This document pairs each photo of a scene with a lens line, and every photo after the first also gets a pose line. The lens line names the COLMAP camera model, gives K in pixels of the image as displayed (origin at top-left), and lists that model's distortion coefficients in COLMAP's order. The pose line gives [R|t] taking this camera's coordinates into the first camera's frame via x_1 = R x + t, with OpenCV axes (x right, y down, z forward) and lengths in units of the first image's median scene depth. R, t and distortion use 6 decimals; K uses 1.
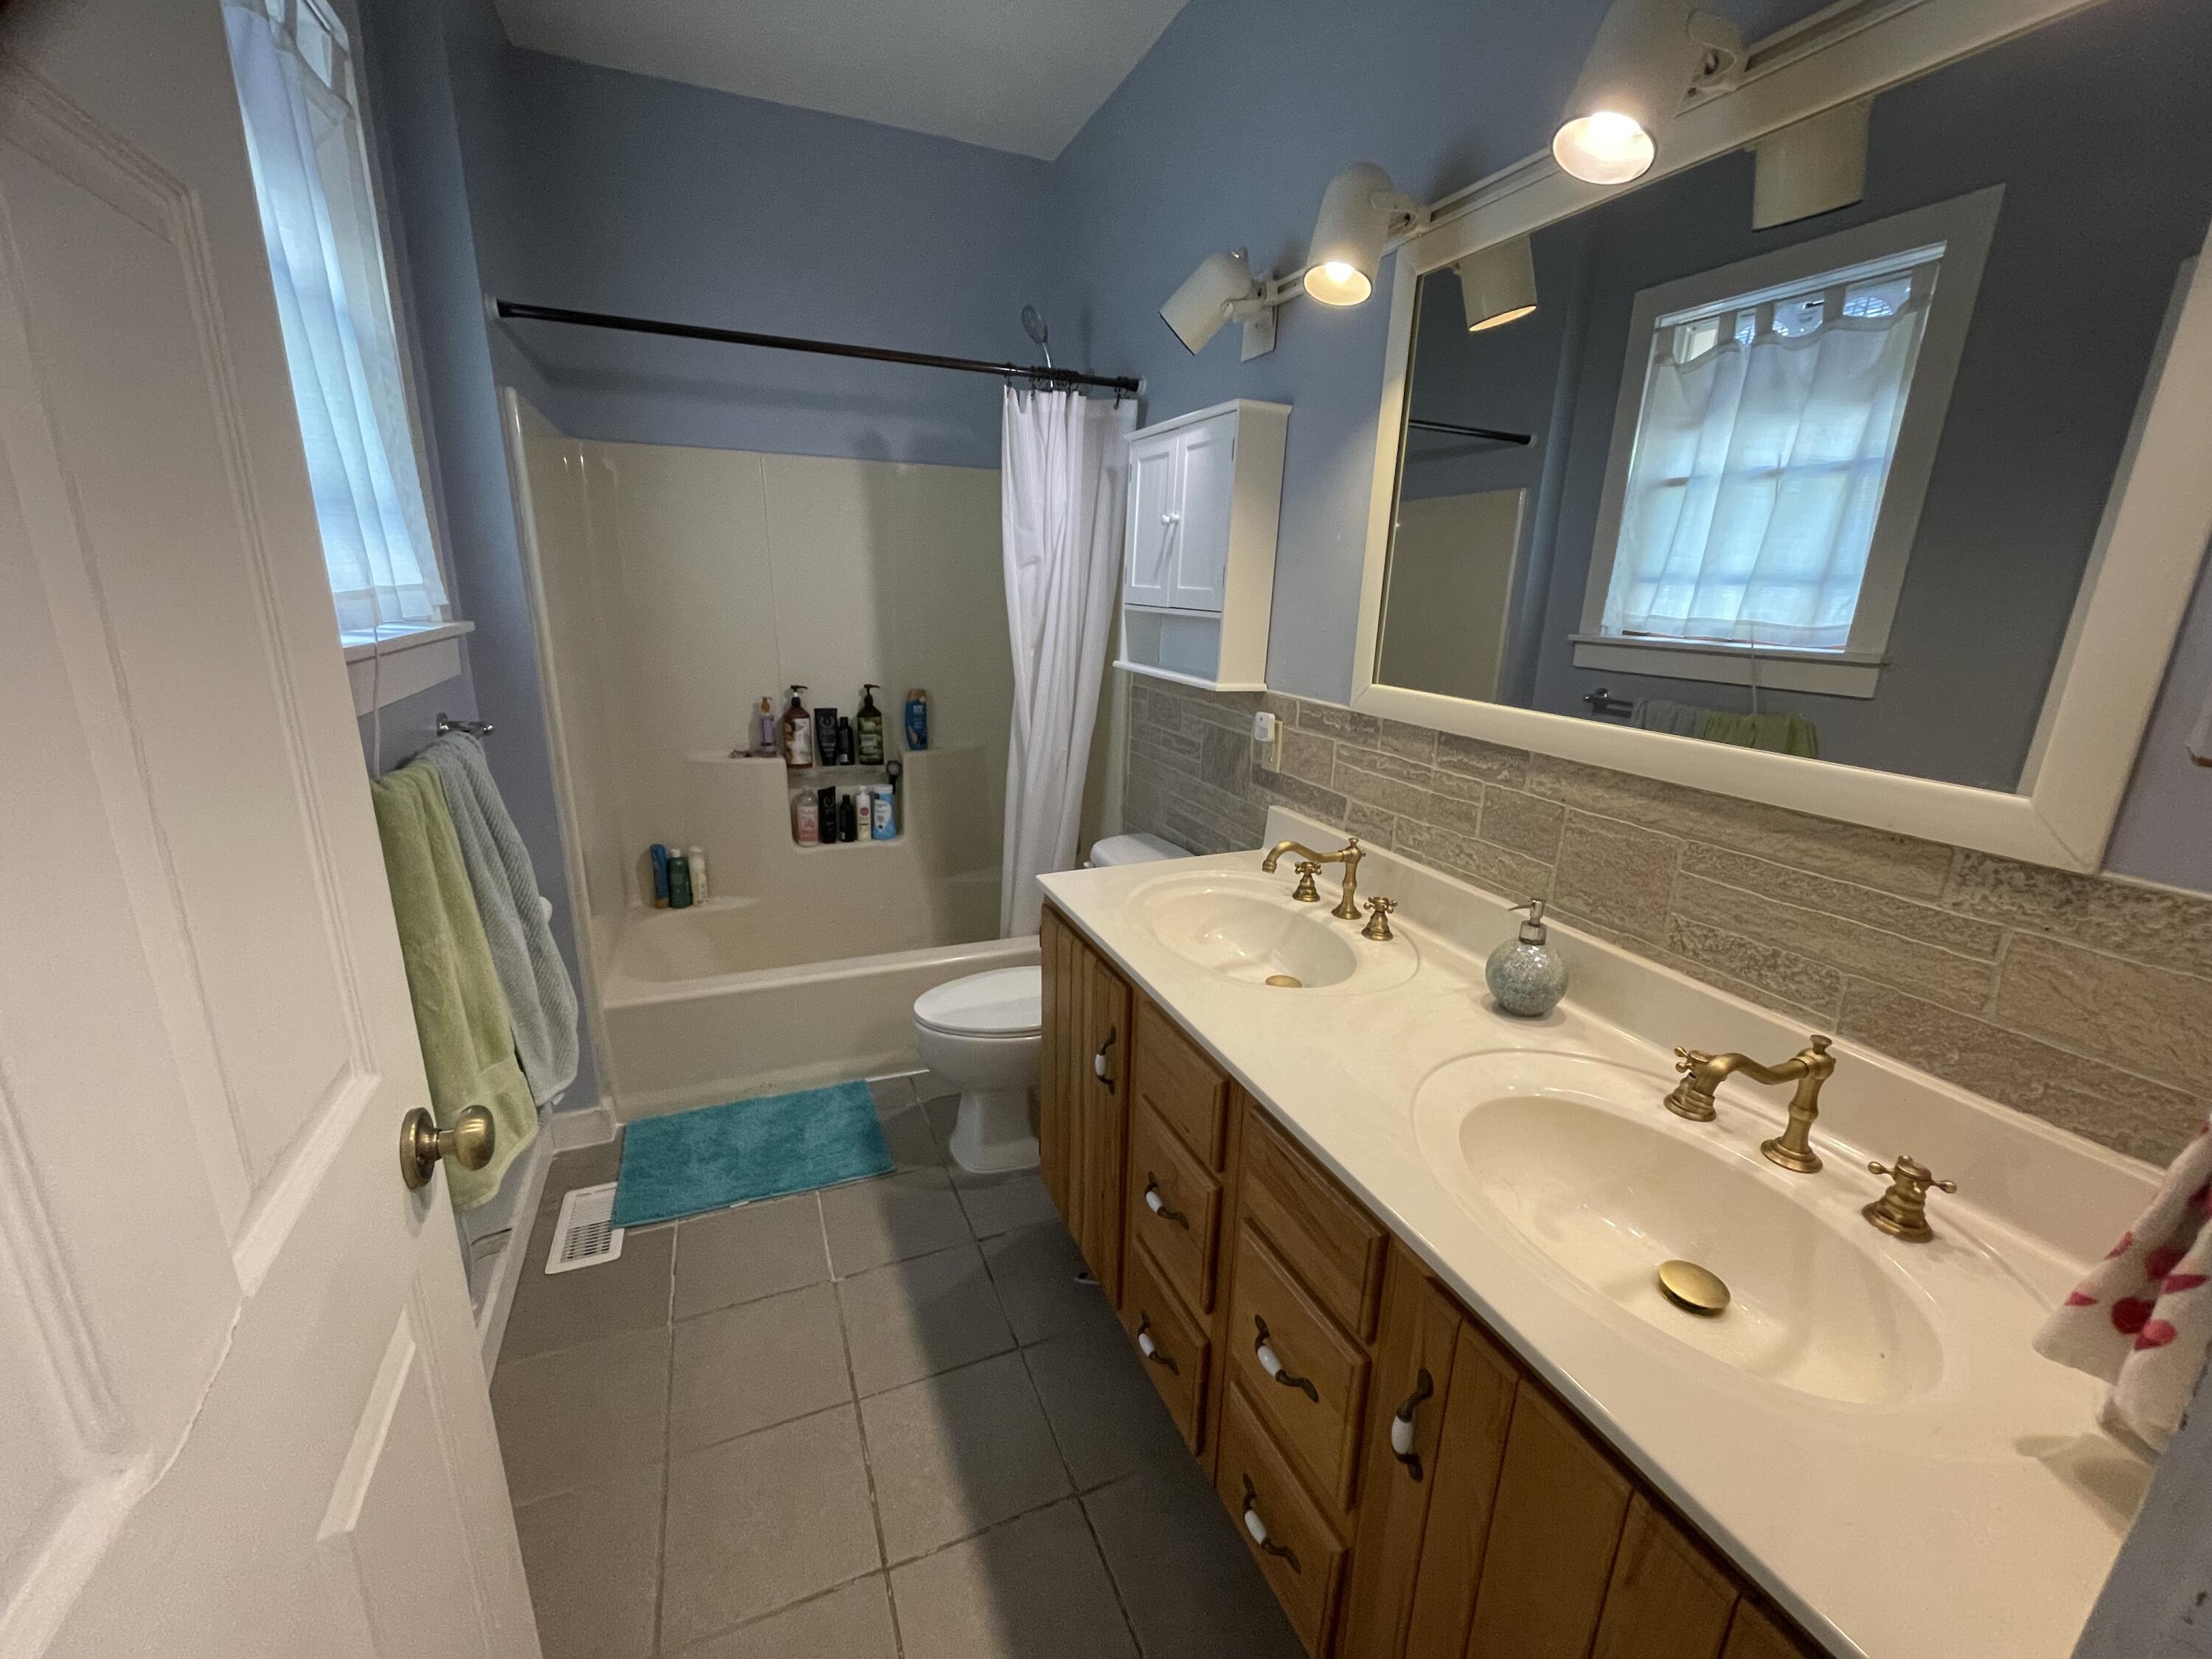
lens RADIAL K [[890.5, 0, 1105.7], [0, 890.5, 834.1], [0, 0, 1]] dist [-0.002208, 0.000504]
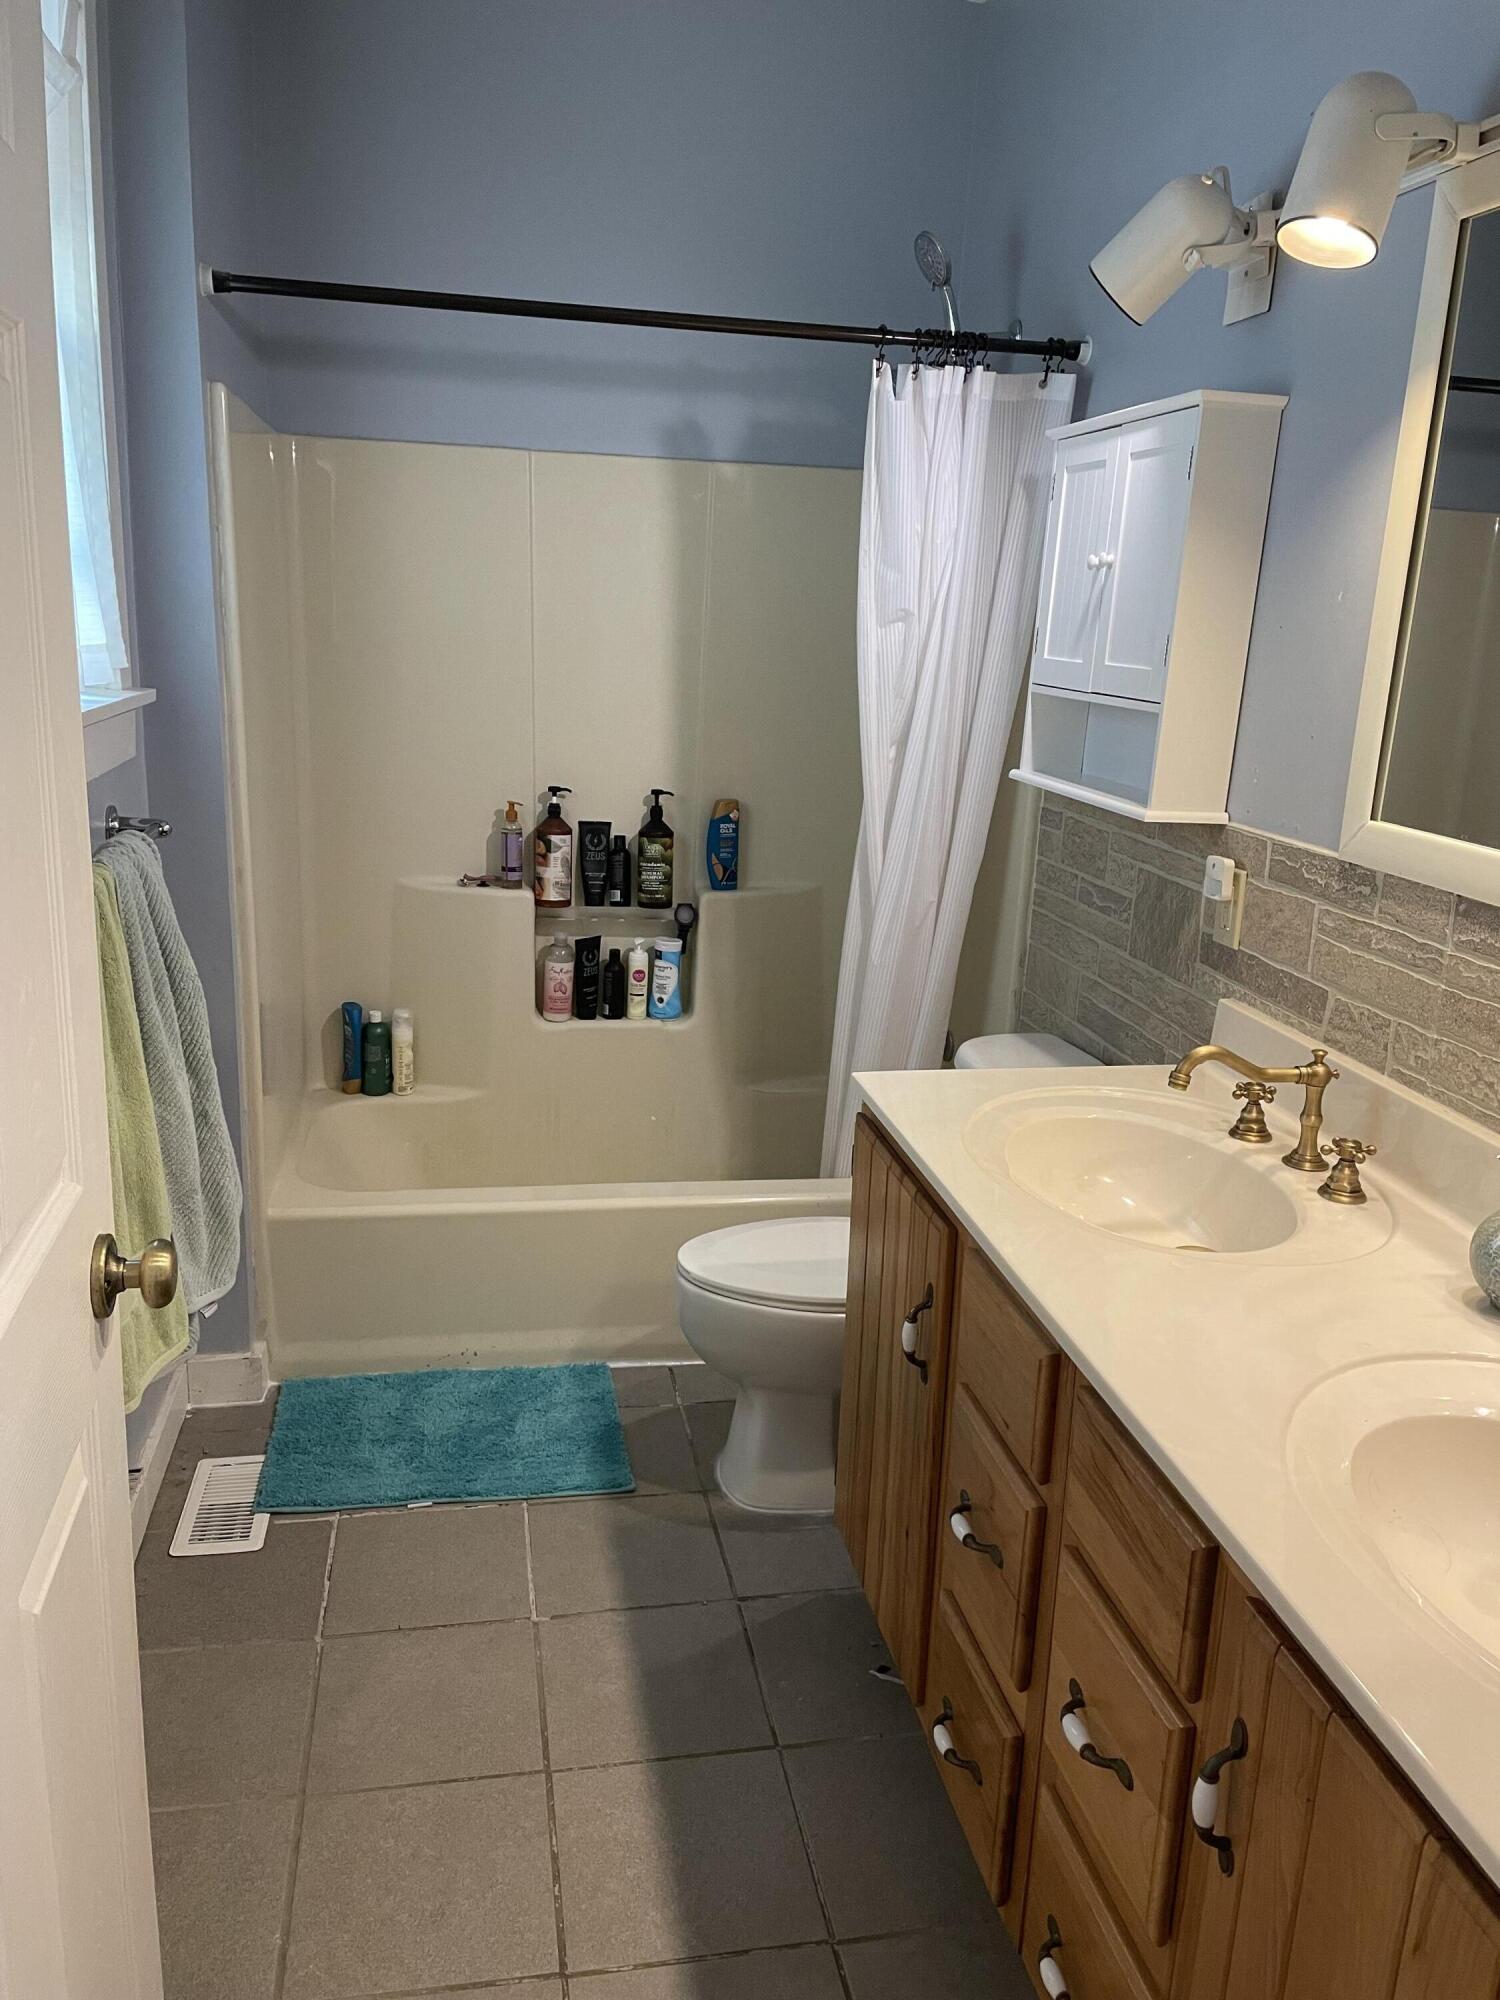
lens RADIAL K [[1518.5, 0, 750.0], [0, 1518.5, 1009.0], [0, 0, 1]] dist [0.080824, -0.090025]
pose [[0.976425, 0.067901, -0.204901, 0.084880], [-0.072885, 0.997198, -0.016863, 0.022313], [0.203182, 0.031400, 0.978637, -0.192035]]
